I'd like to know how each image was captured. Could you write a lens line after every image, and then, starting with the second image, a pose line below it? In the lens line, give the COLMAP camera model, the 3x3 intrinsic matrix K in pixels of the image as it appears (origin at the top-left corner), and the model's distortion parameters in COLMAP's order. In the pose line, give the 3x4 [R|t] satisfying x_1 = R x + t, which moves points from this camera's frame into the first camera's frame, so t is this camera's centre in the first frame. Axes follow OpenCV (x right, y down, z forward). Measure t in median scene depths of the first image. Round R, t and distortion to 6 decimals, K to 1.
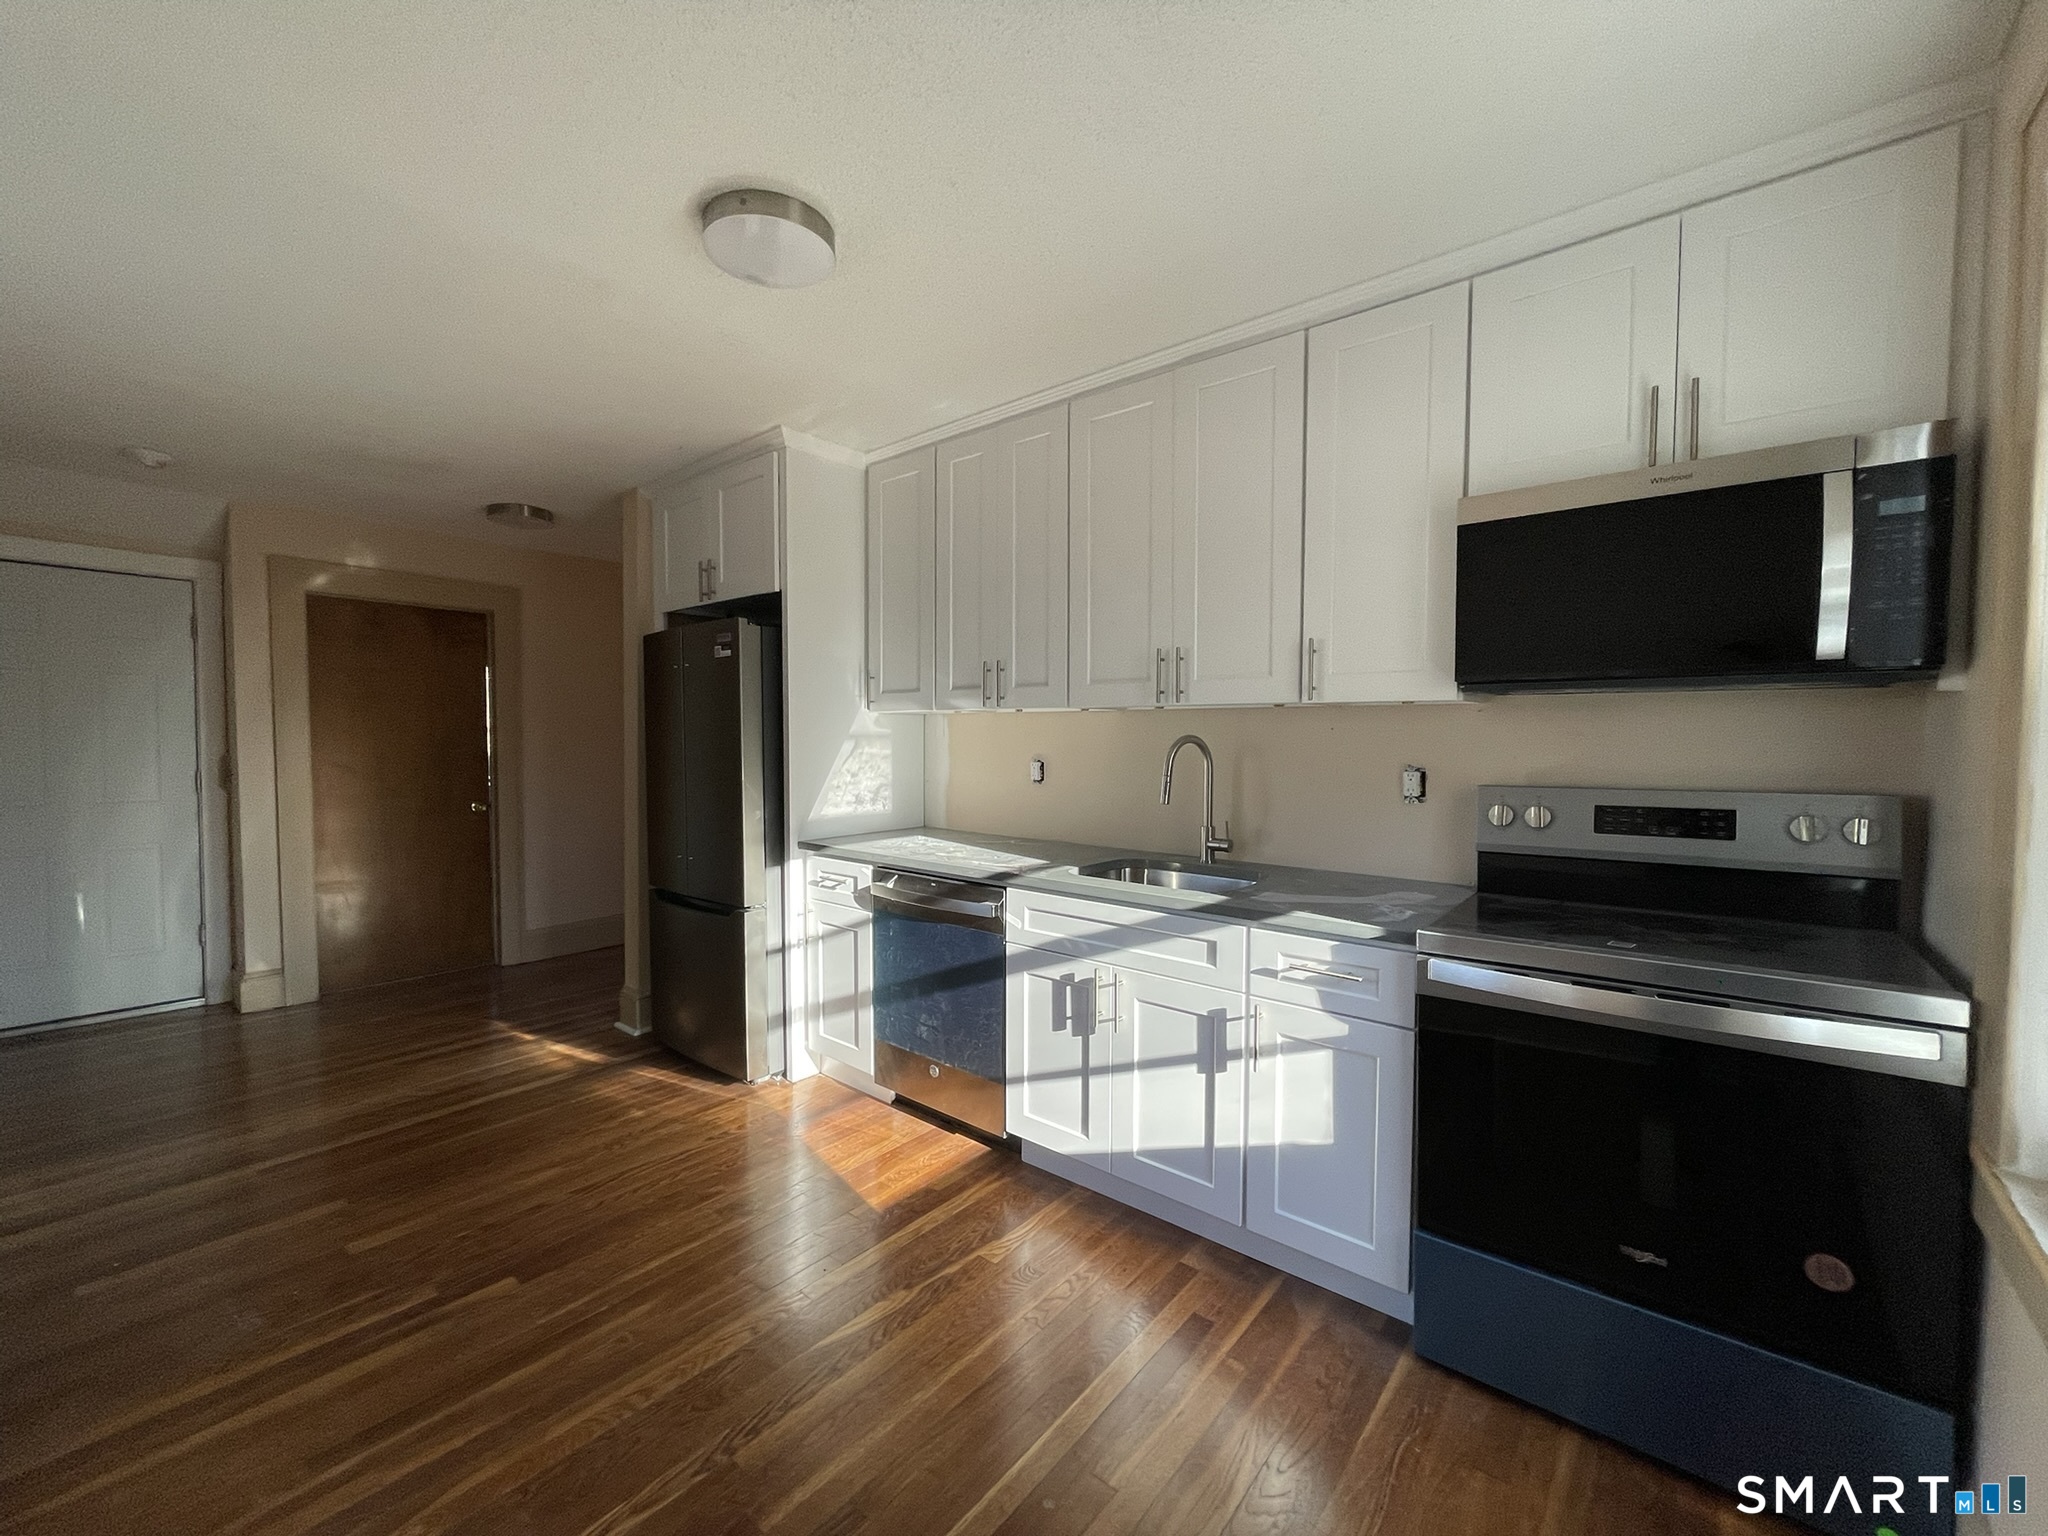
lens RADIAL K [[819.5, 0, 1017.9], [0, 819.5, 765.8], [0, 0, 1]] dist [-0.002847, 0.000202]
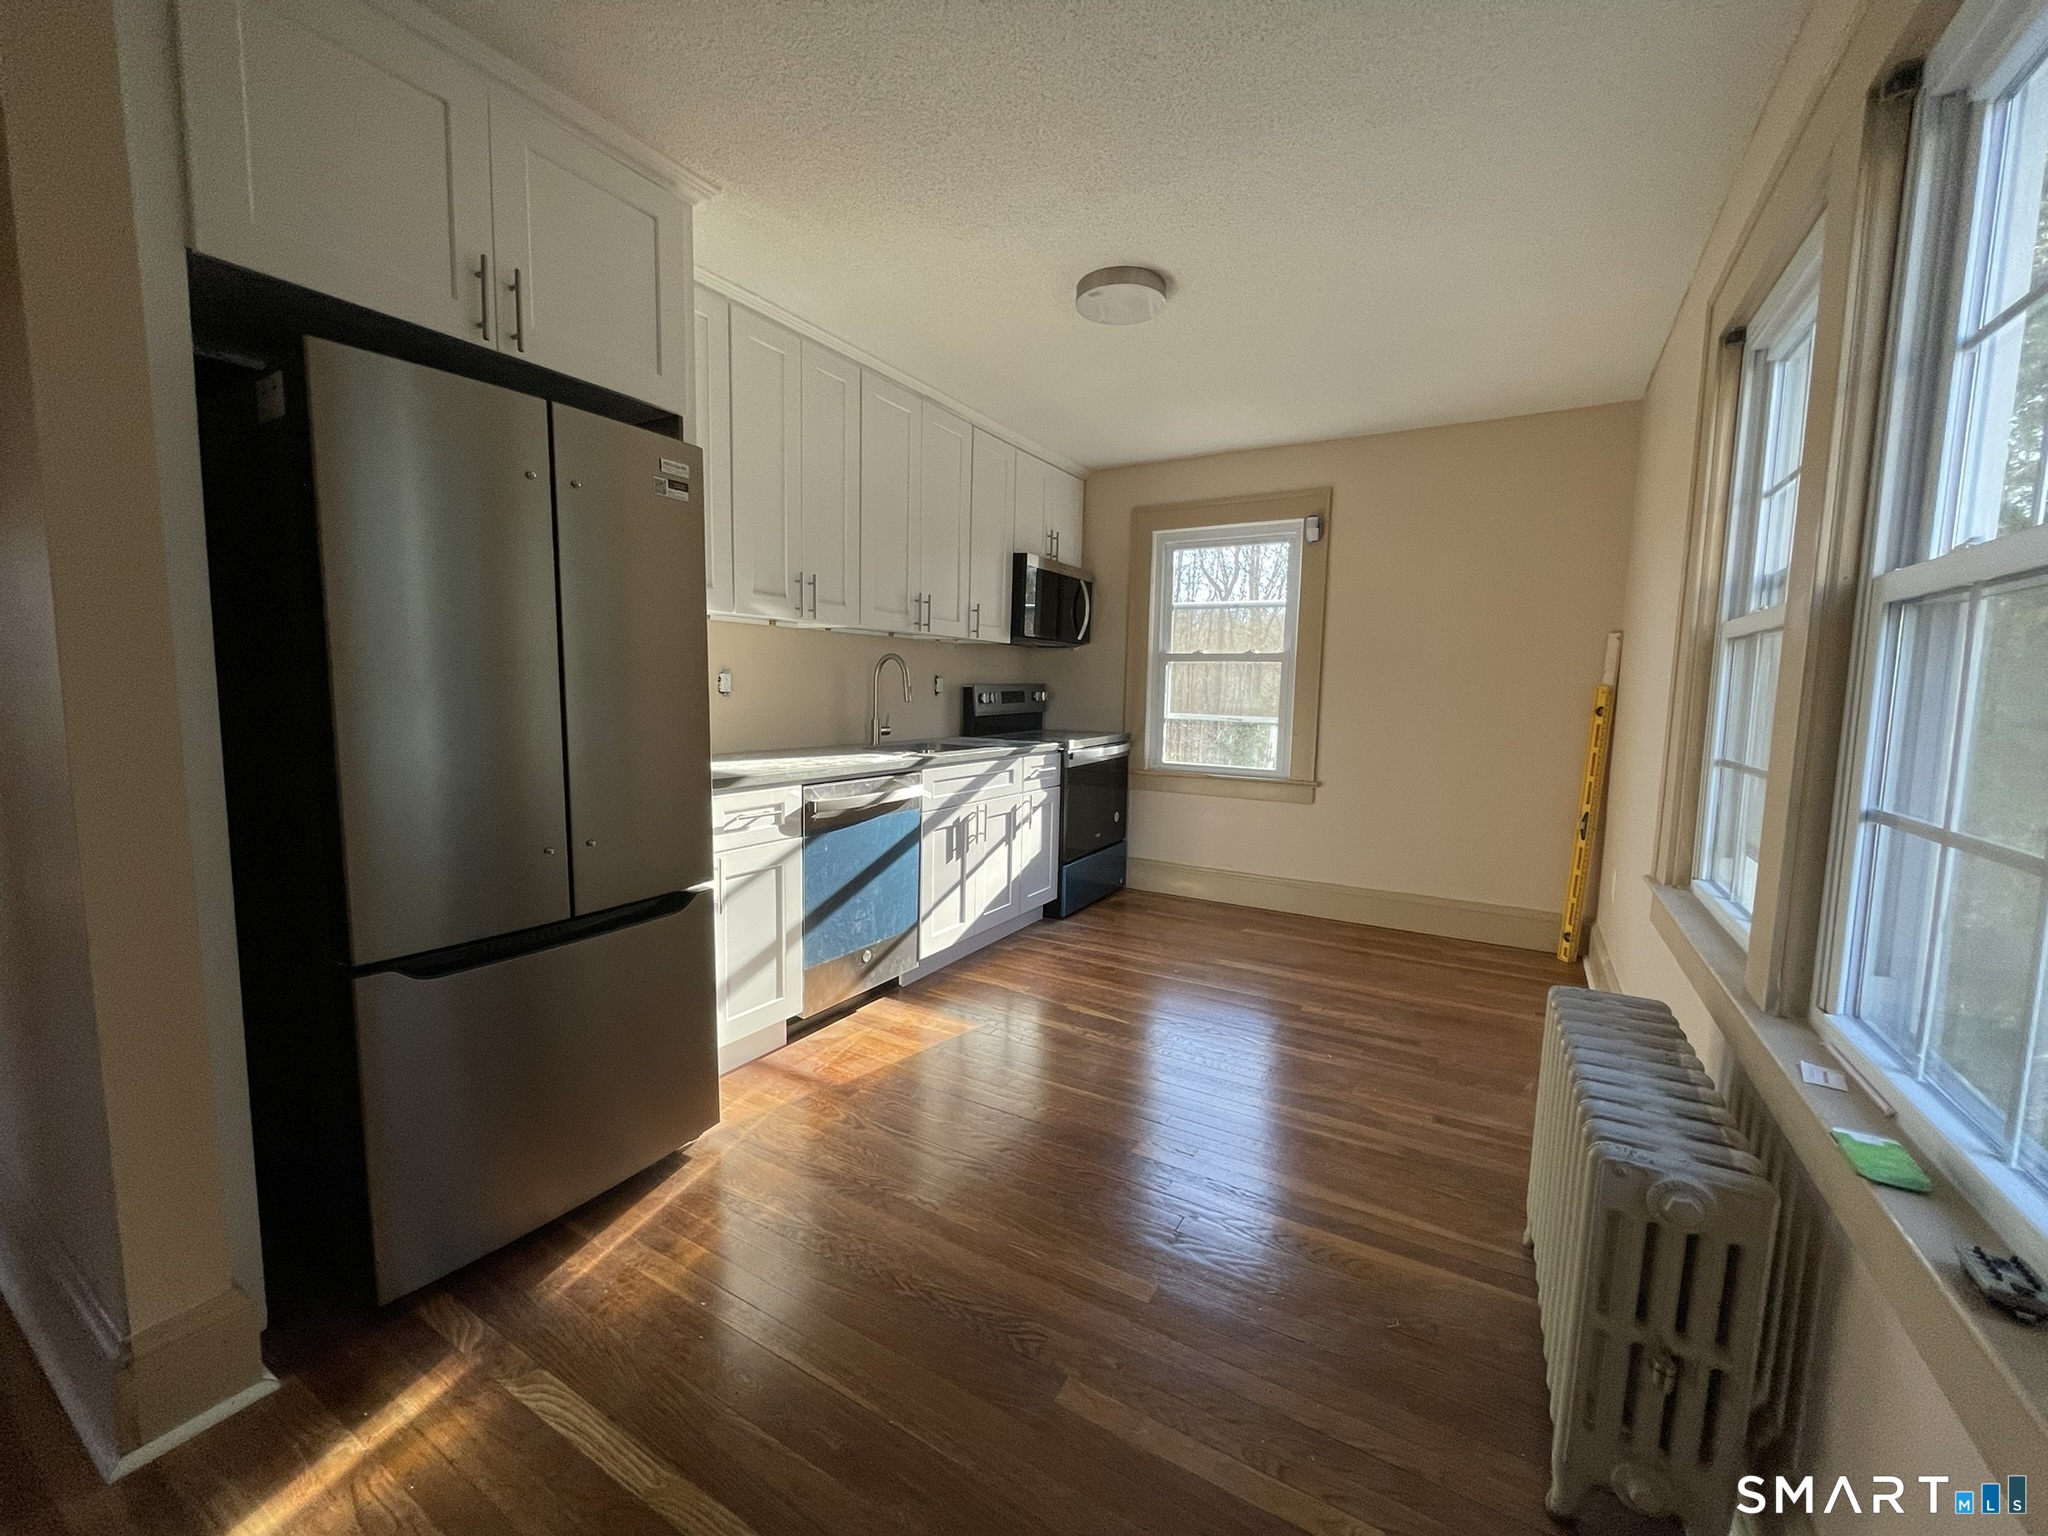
lens RADIAL K [[819.5, 0, 1017.0], [0, 819.5, 766.1], [0, 0, 1]] dist [-0.002847, 0.000202]
pose [[-0.154579, -0.102719, 0.982626, -1.363024], [0.018334, 0.994111, 0.106804, 0.009544], [-0.987810, 0.034525, -0.151785, 1.108805]]
